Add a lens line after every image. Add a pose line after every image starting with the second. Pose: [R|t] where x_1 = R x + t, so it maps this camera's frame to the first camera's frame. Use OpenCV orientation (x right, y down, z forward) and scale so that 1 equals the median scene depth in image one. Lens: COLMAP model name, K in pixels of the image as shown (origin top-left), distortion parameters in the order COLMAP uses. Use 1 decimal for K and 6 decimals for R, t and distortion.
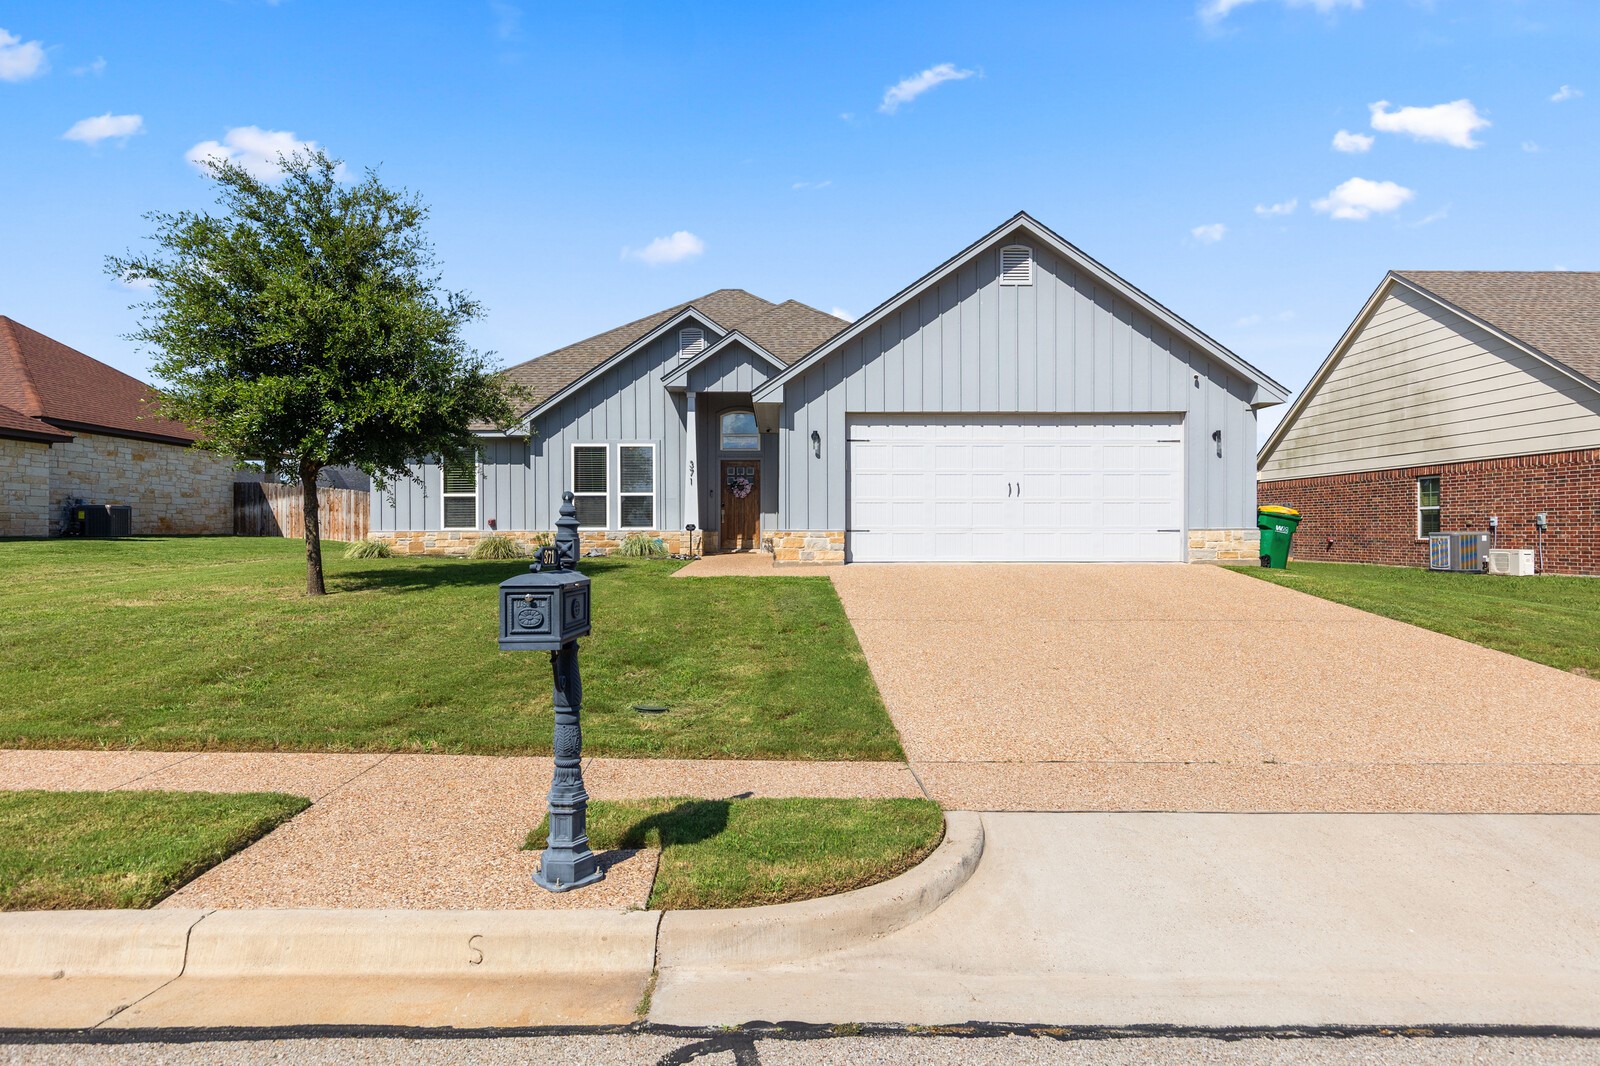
lens RADIAL K [[914.8, 0, 795.7], [0, 914.8, 557.8], [0, 0, 1]] dist [-0.000973, 0.001531]
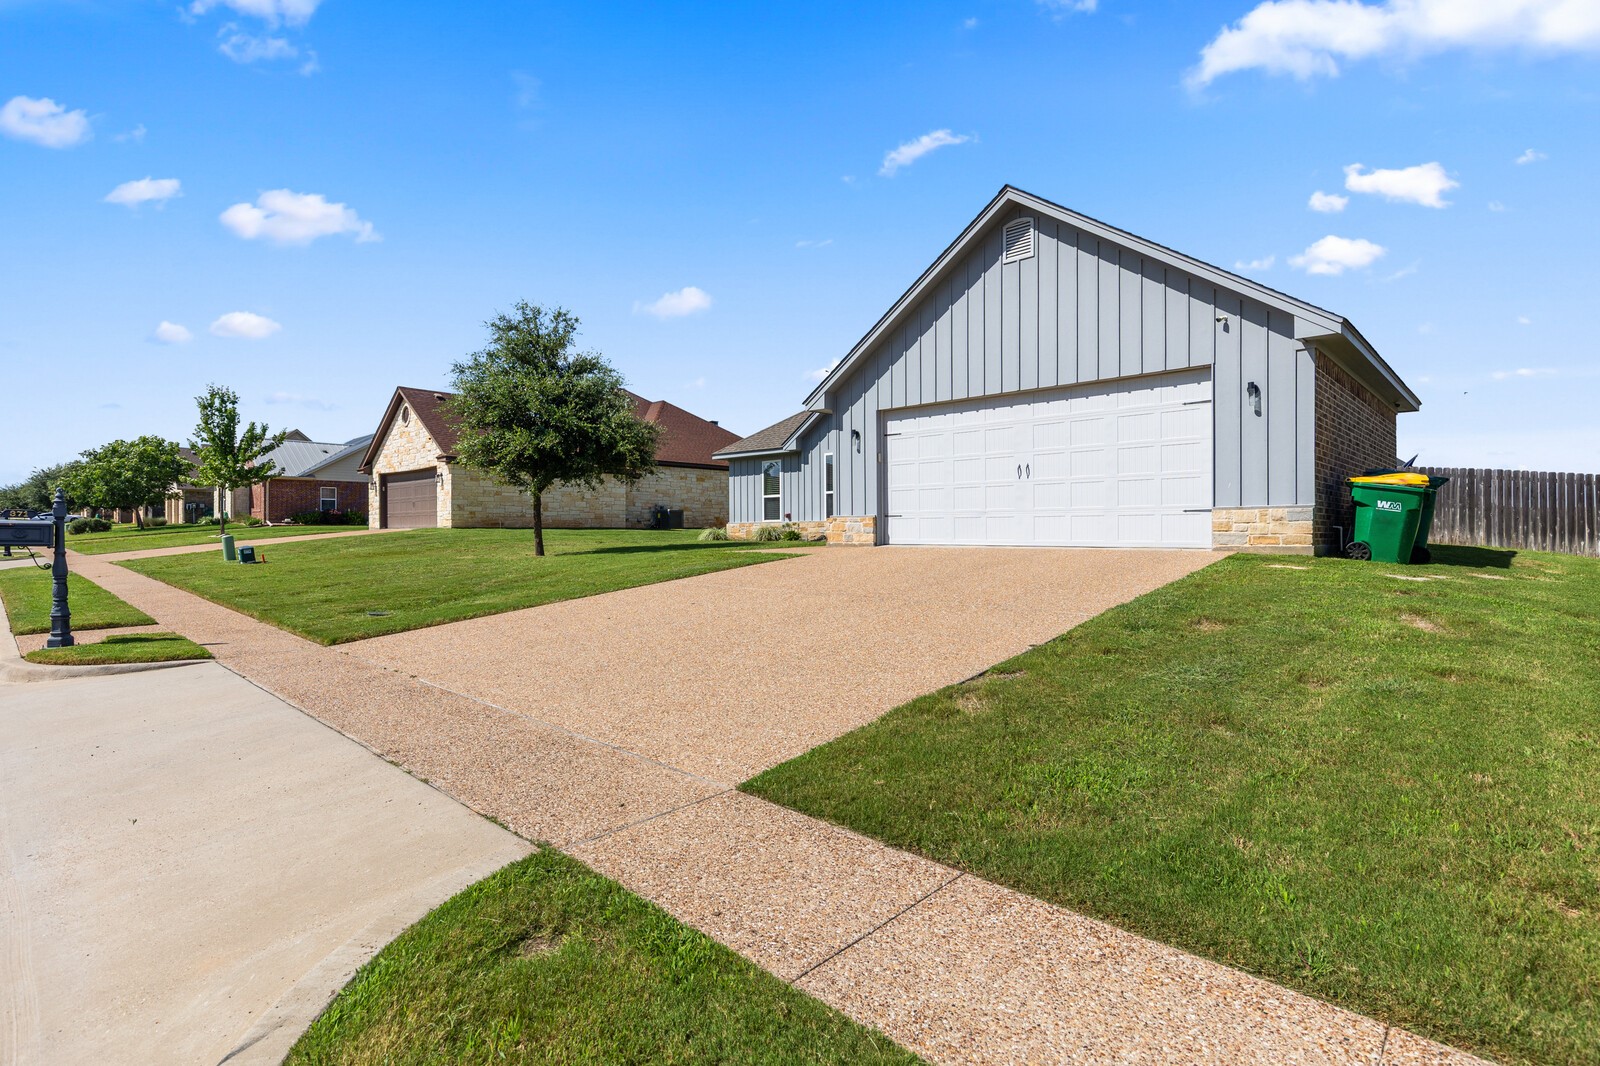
lens RADIAL K [[782.4, 0, 802.2], [0, 782.4, 548.7], [0, 0, 1]] dist [0.000940, -0.000197]
pose [[0.718095, 0.014755, -0.695789, 0.507370], [-0.019109, 0.999816, 0.001481, 0.008310], [0.695683, 0.012232, 0.718245, 0.191551]]
